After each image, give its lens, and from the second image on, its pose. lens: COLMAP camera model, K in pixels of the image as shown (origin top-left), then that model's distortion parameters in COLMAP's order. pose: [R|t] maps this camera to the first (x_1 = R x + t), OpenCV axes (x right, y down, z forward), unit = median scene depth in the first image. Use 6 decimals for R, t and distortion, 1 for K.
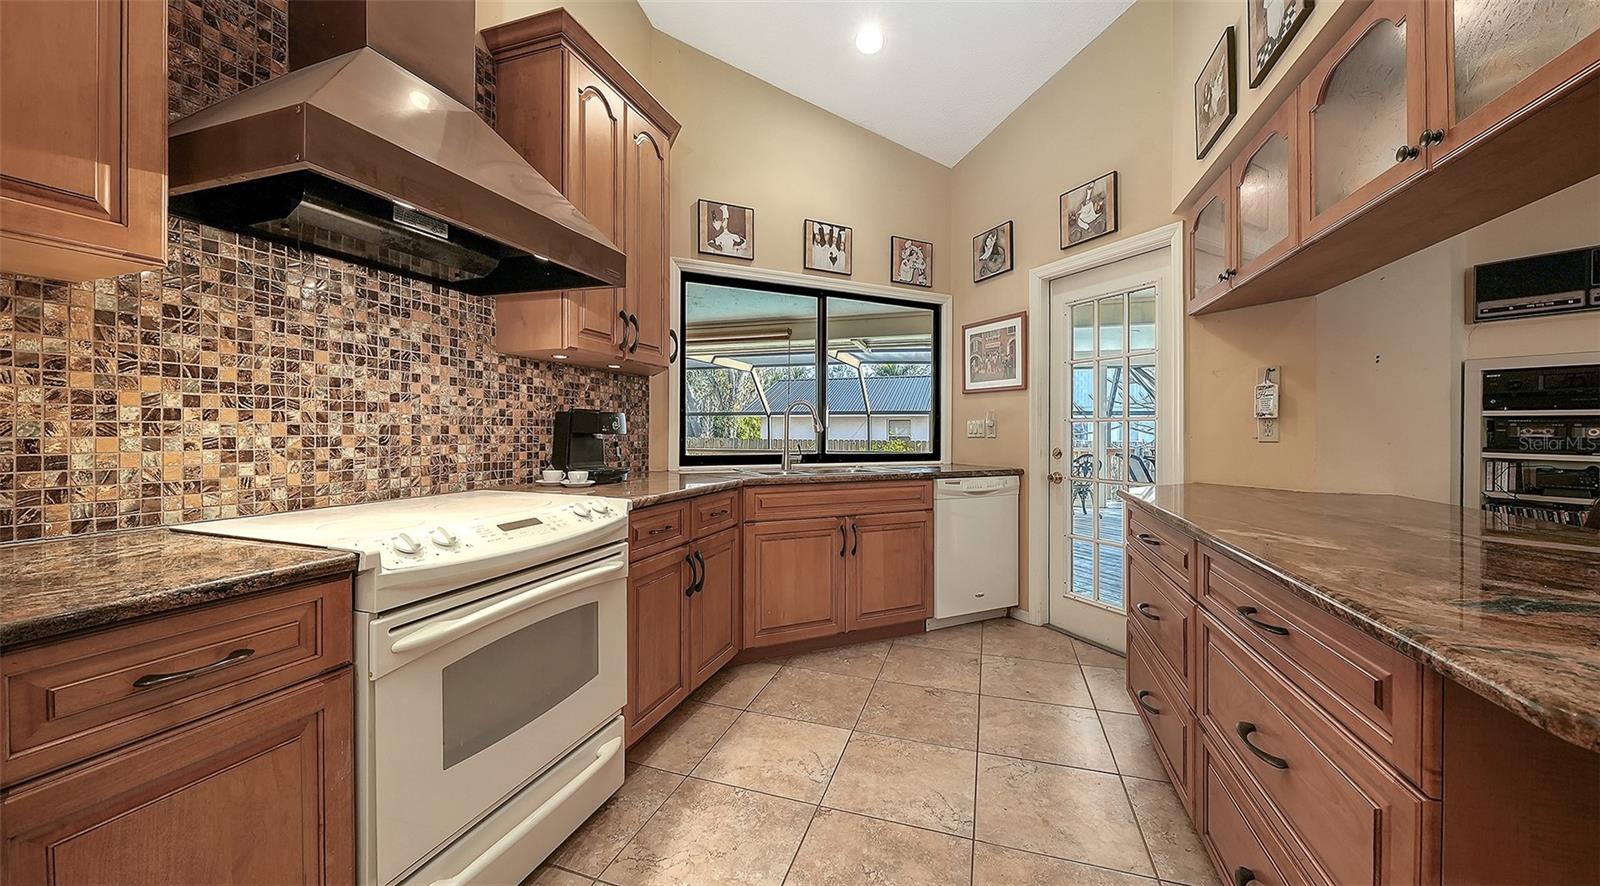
lens RADIAL K [[560.3, 0, 806.0], [0, 560.3, 437.4], [0, 0, 1]] dist [0.000073, -0.002254]
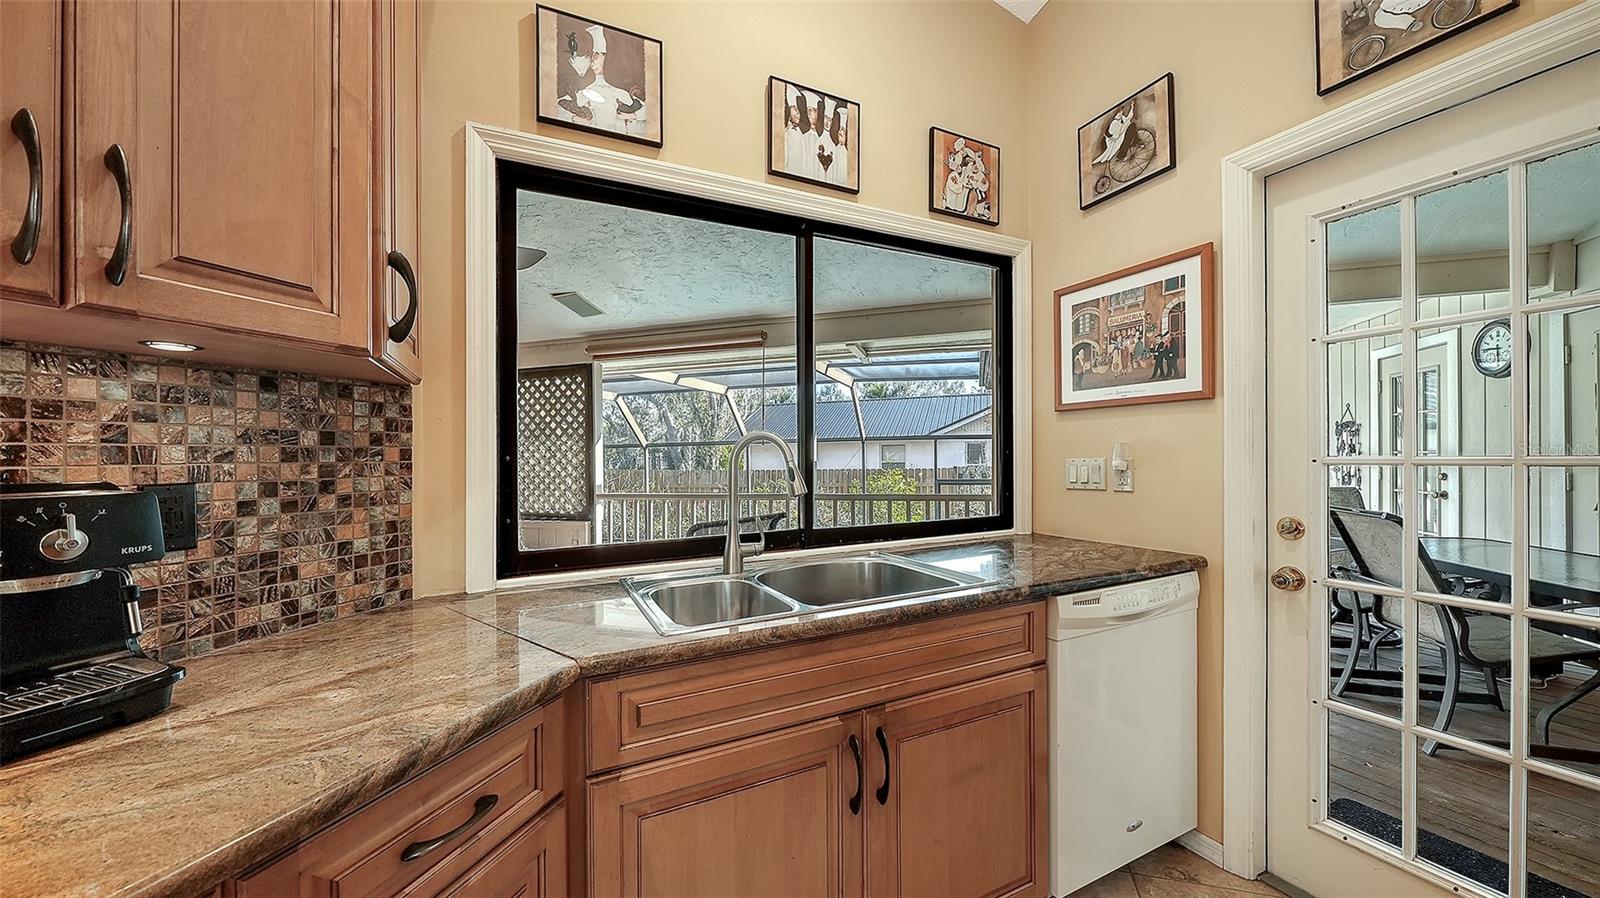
lens RADIAL K [[563.7, 0, 810.4], [0, 563.7, 454.1], [0, 0, 1]] dist [-0.000460, -0.000086]
pose [[0.999399, -0.017782, 0.029767, 0.020985], [0.018211, 0.999733, -0.014211, -0.055642], [-0.029506, 0.014744, 0.999456, 0.711663]]
